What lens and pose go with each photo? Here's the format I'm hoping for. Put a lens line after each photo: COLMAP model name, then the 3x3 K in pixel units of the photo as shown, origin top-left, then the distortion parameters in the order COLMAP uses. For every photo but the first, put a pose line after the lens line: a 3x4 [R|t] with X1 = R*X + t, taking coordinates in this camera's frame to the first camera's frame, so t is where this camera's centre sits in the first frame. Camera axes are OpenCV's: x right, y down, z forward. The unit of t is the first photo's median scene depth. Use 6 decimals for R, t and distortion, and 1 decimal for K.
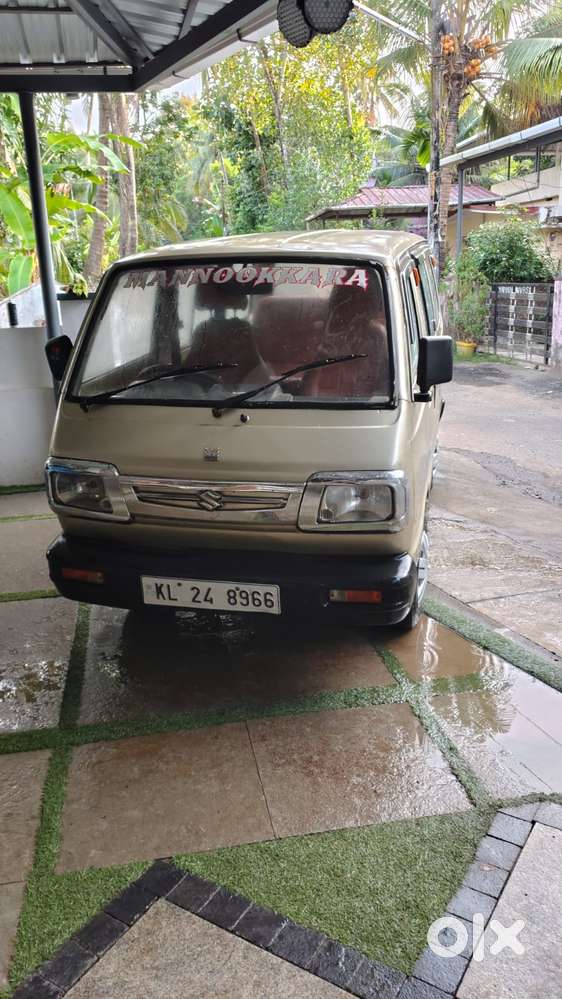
lens RADIAL K [[757.9, 0, 284.8], [0, 757.9, 496.4], [0, 0, 1]] dist [0.026949, -0.046762]
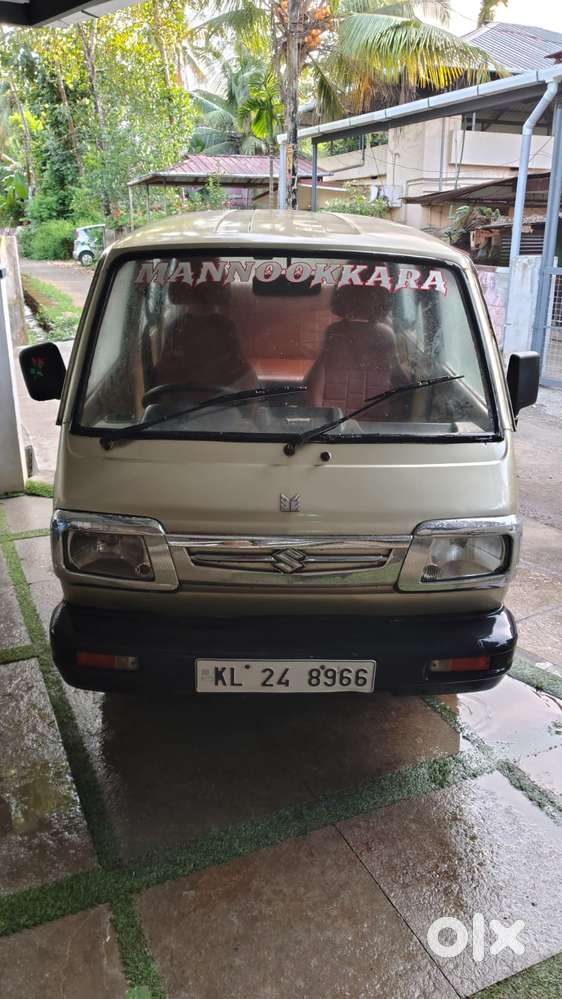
lens RADIAL K [[757.9, 0, 284.8], [0, 757.9, 496.4], [0, 0, 1]] dist [0.026949, -0.046762]
pose [[0.970622, -0.041517, 0.236999, -0.269650], [0.032529, 0.998600, 0.041710, -0.089665], [-0.238399, -0.032776, 0.970614, 0.216512]]
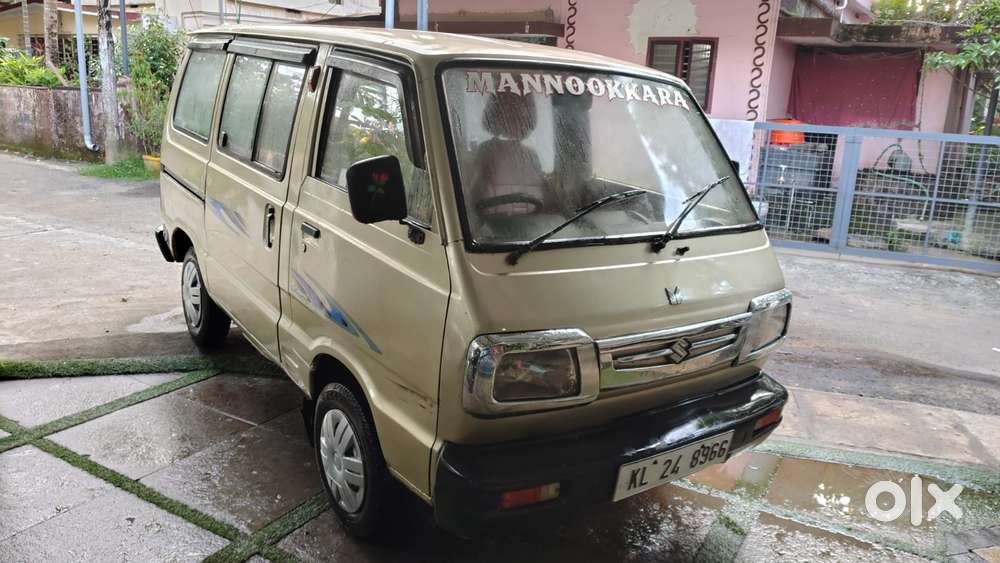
lens RADIAL K [[758.7, 0, 492.7], [0, 758.7, 284.4], [0, 0, 1]] dist [0.026949, -0.046762]
pose [[0.671283, -0.126565, 0.730316, -0.786481], [0.150773, 0.988029, 0.032642, -0.118110], [-0.725705, 0.088200, 0.682330, 0.533321]]
